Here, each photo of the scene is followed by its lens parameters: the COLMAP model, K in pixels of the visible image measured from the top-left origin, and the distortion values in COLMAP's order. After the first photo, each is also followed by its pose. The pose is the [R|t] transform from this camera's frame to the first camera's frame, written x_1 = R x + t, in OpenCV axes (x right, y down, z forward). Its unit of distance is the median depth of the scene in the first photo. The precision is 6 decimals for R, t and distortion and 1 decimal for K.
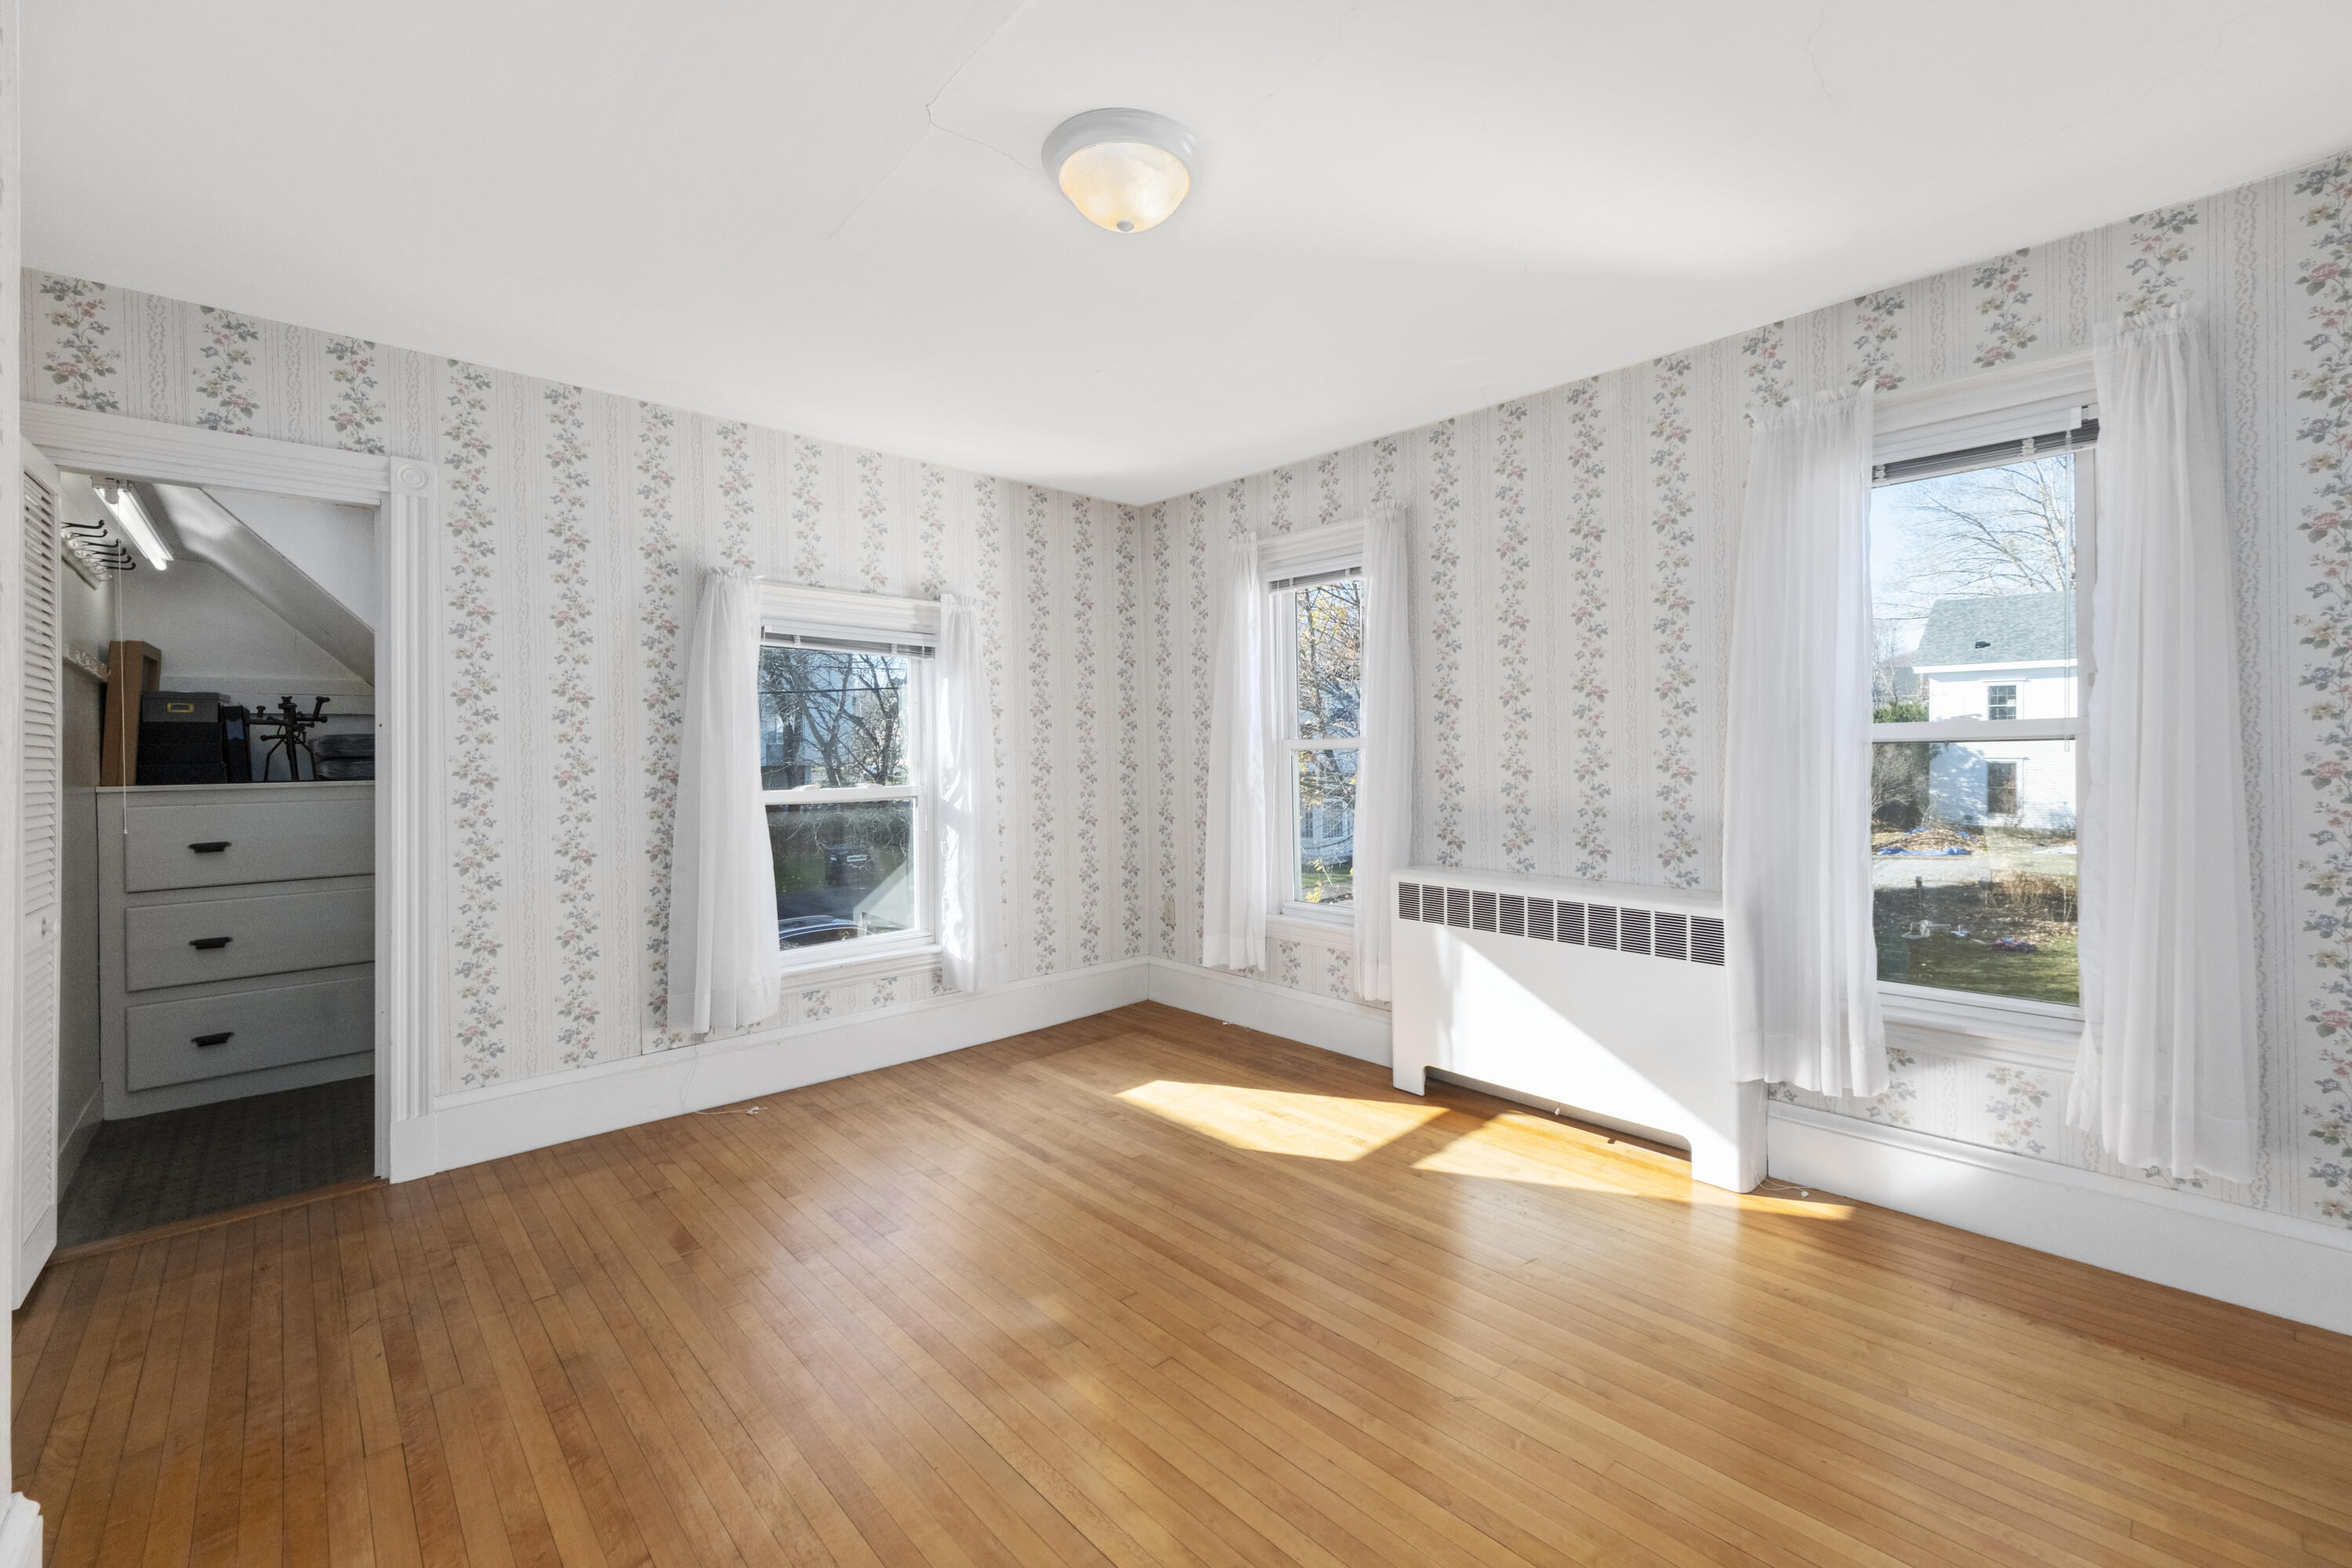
lens RADIAL K [[941.4, 0, 1178.6], [0, 941.4, 745.6], [0, 0, 1]] dist [-0.001921, -0.000218]
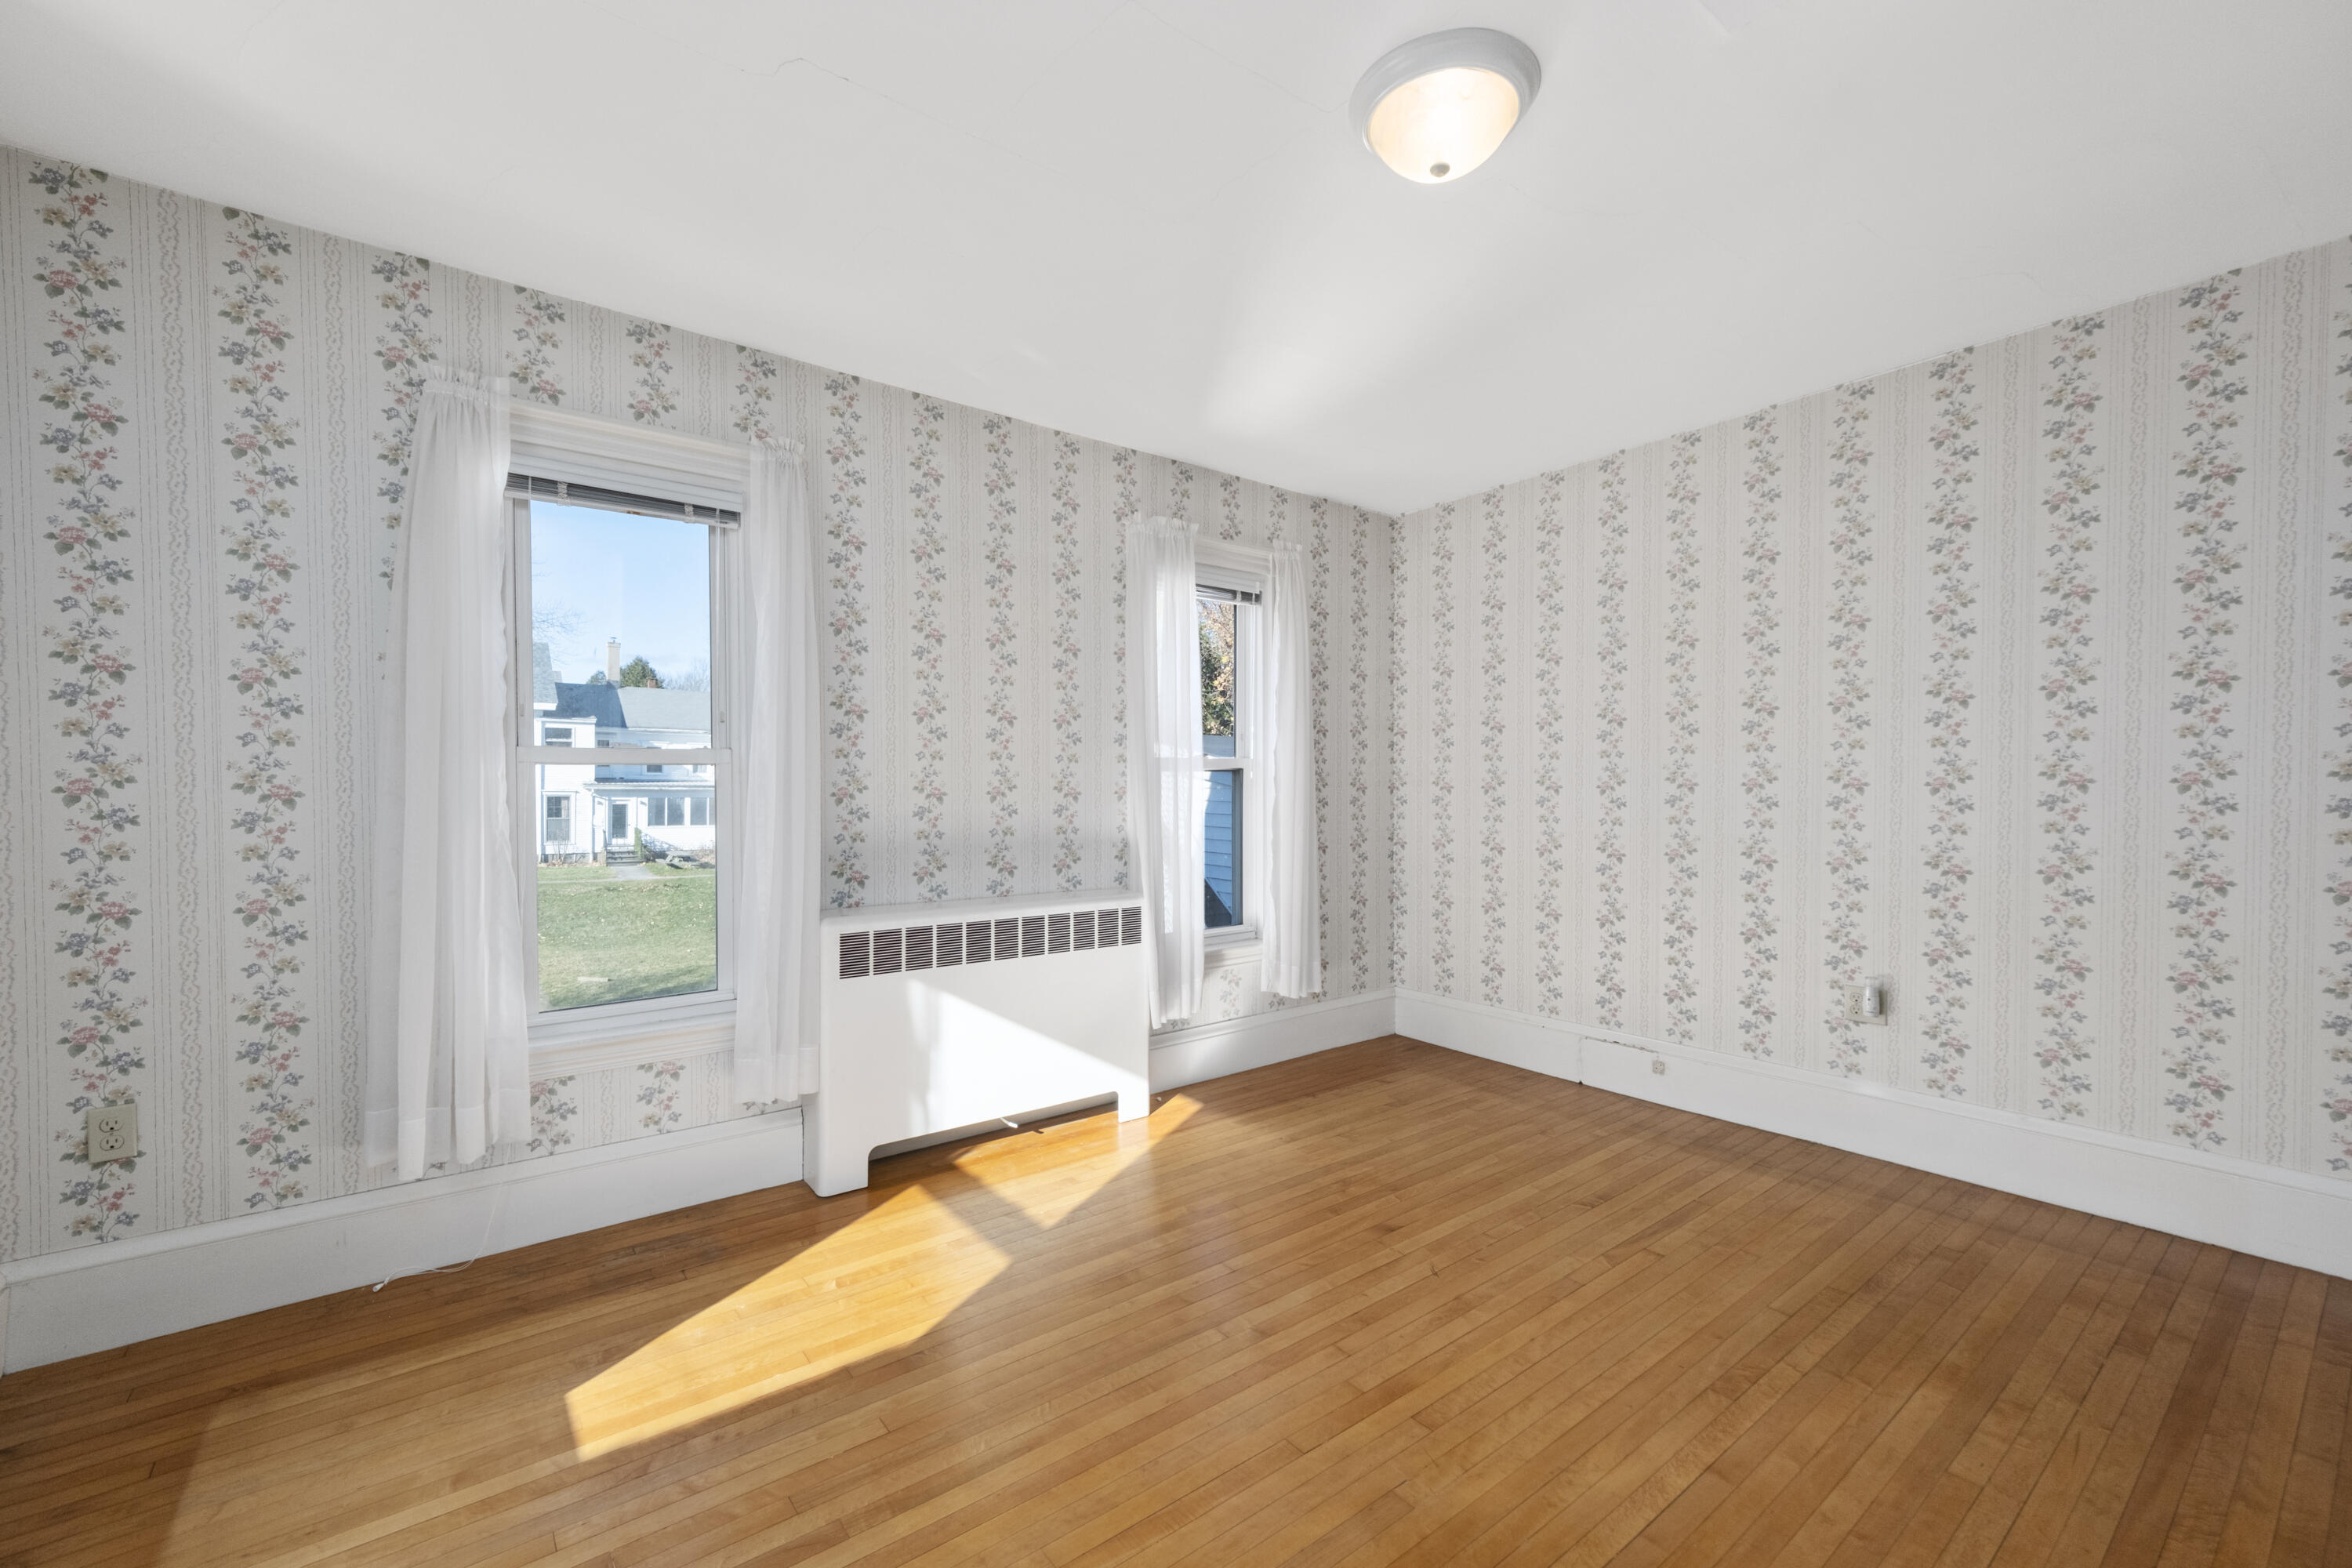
lens RADIAL K [[956.1, 0, 1176.0], [0, 956.1, 784.0], [0, 0, 1]] dist [0.002943, -0.000332]
pose [[0.091785, 0.004523, 0.995769, -0.597476], [-0.012675, 0.999914, -0.003373, 0.018636], [-0.995698, -0.012311, 0.091835, 0.703820]]
